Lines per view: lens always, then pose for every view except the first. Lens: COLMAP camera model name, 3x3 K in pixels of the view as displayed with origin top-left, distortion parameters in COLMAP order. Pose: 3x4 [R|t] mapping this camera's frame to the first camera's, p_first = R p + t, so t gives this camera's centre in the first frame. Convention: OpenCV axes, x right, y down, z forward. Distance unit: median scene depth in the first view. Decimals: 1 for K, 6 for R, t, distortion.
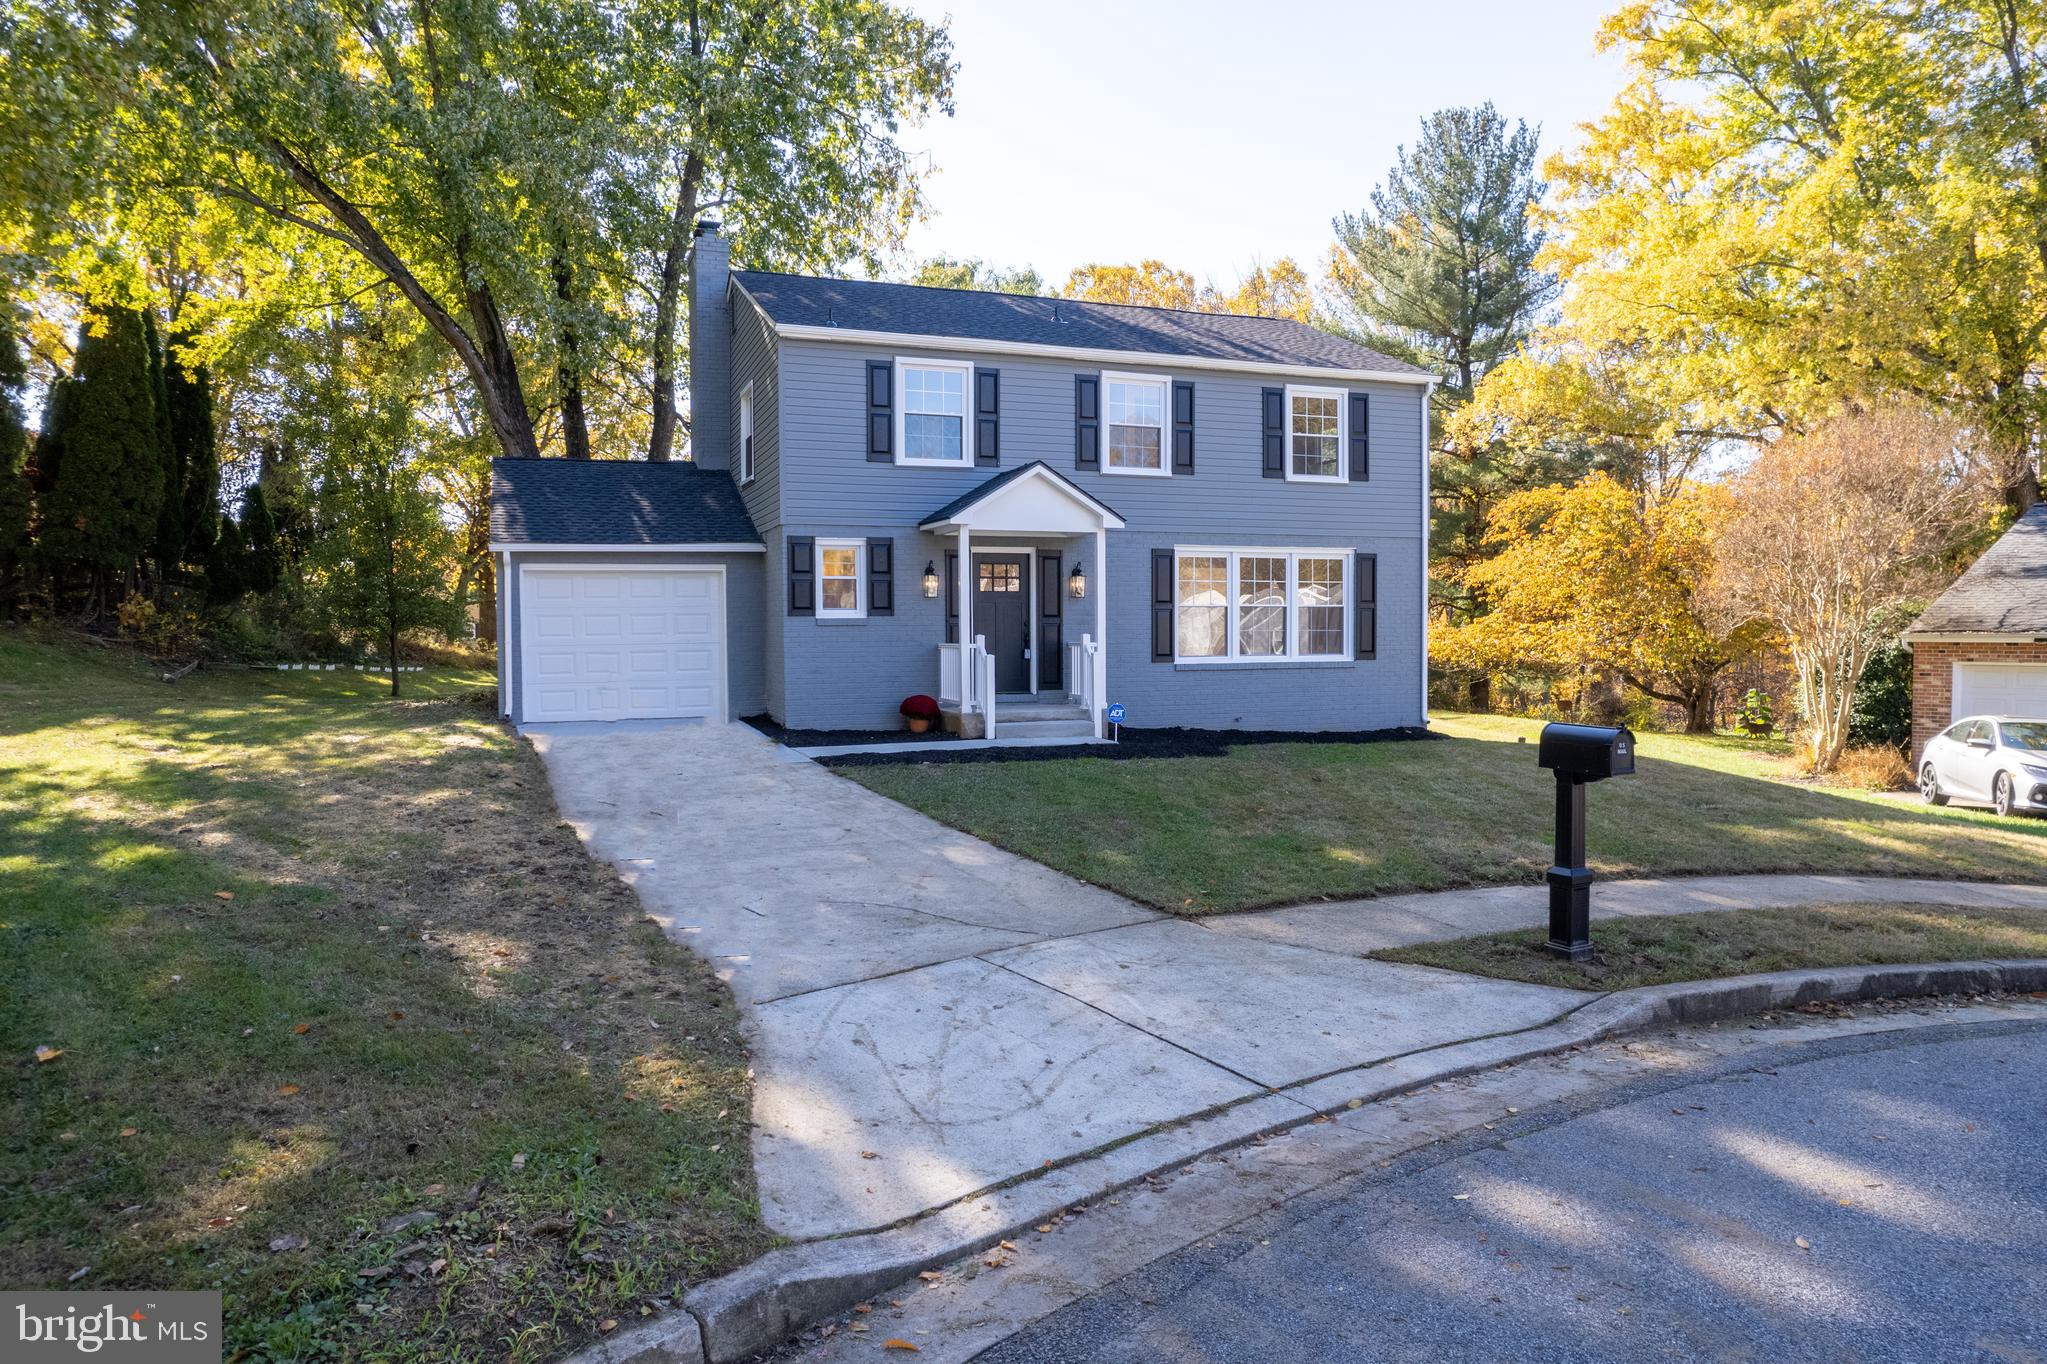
lens RADIAL K [[1369.8, 0, 1014.4], [0, 1369.8, 686.2], [0, 0, 1]] dist [-0.062306, 0.049565]
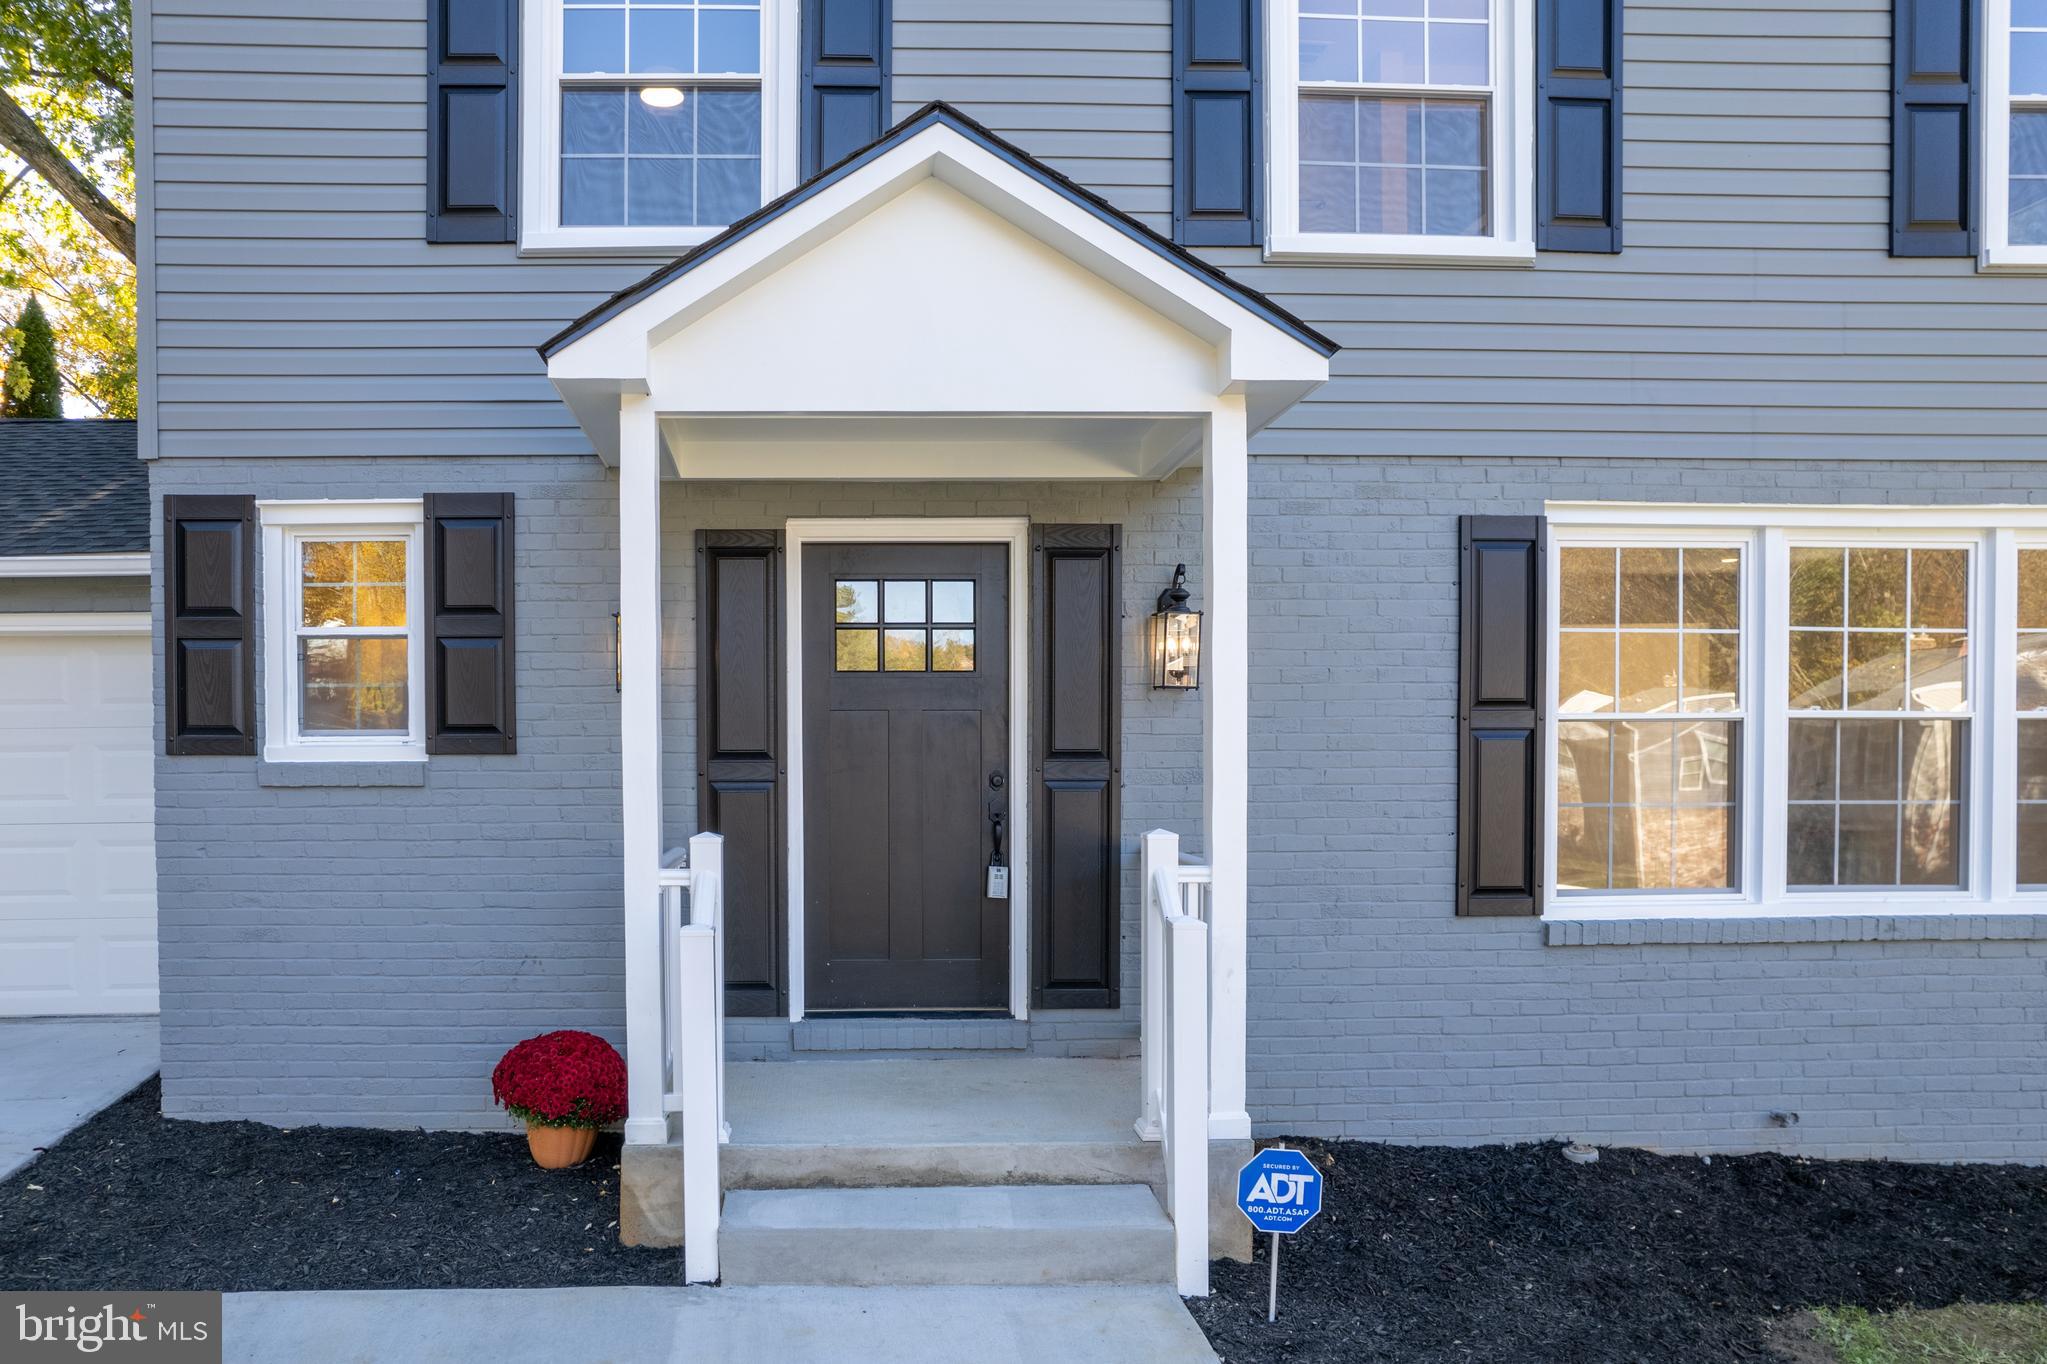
lens RADIAL K [[1416.0, 0, 871.4], [0, 1416.0, 810.4], [0, 0, 1]] dist [-0.056296, 0.029854]
pose [[0.952098, 0.010477, -0.305613, 0.076021], [-0.014183, 0.999850, -0.009909, -0.036176], [0.305464, 0.013769, 0.952104, 0.707166]]
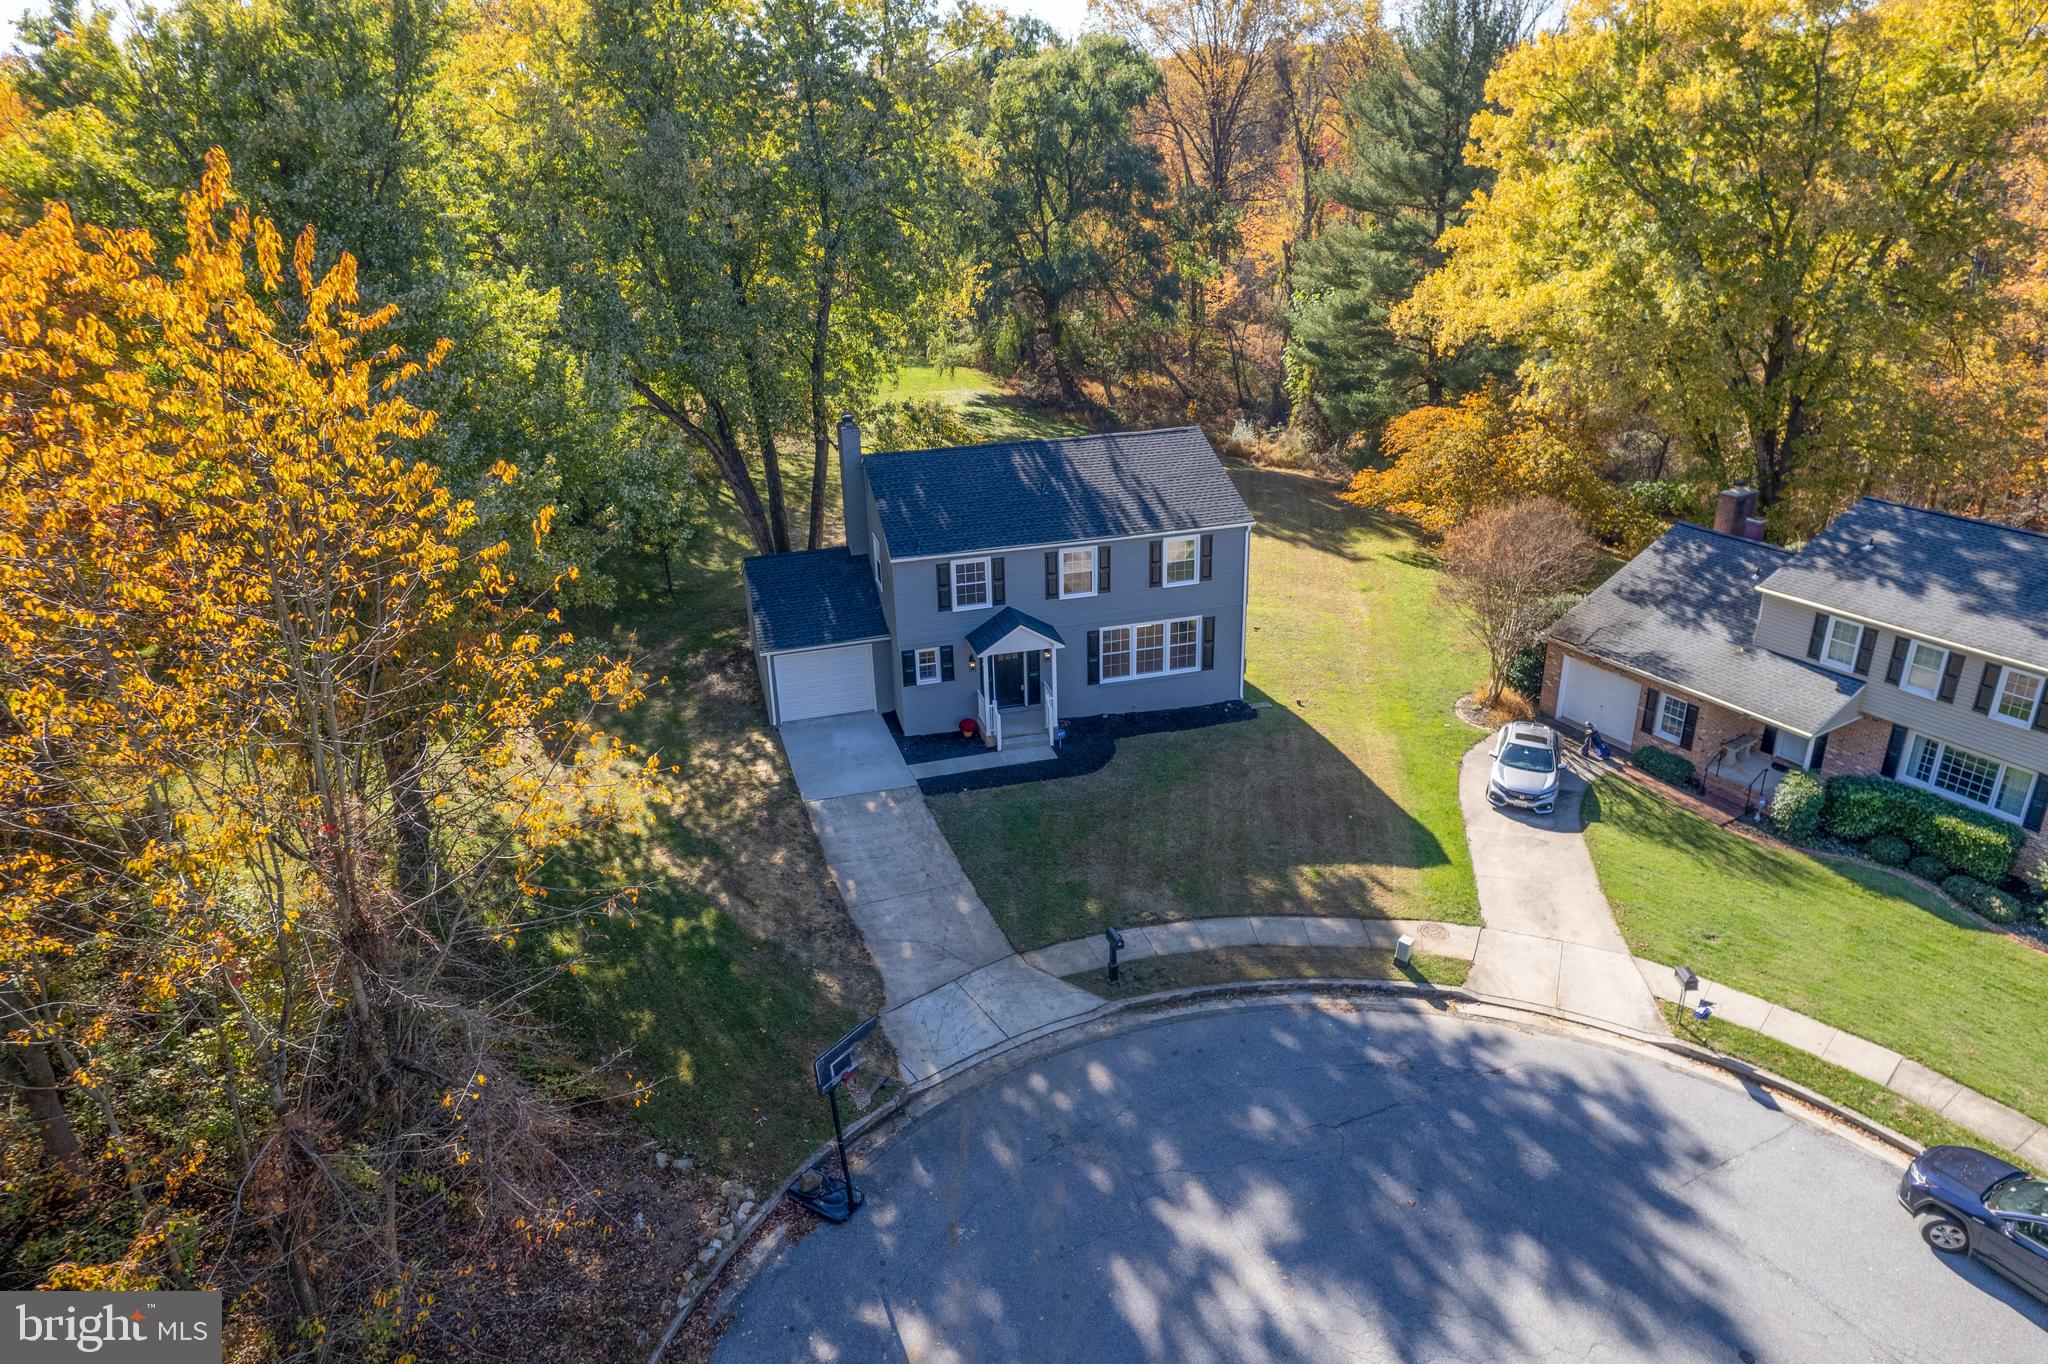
lens RADIAL K [[1370.4, 0, 1040.6], [0, 1370.4, 682.9], [0, 0, 1]] dist [-0.062306, 0.049565]
pose [[0.996683, 0.015722, -0.079851, 0.195875], [0.014272, 0.932193, 0.361679, -0.755439], [0.080123, -0.361619, 0.928877, -0.858763]]
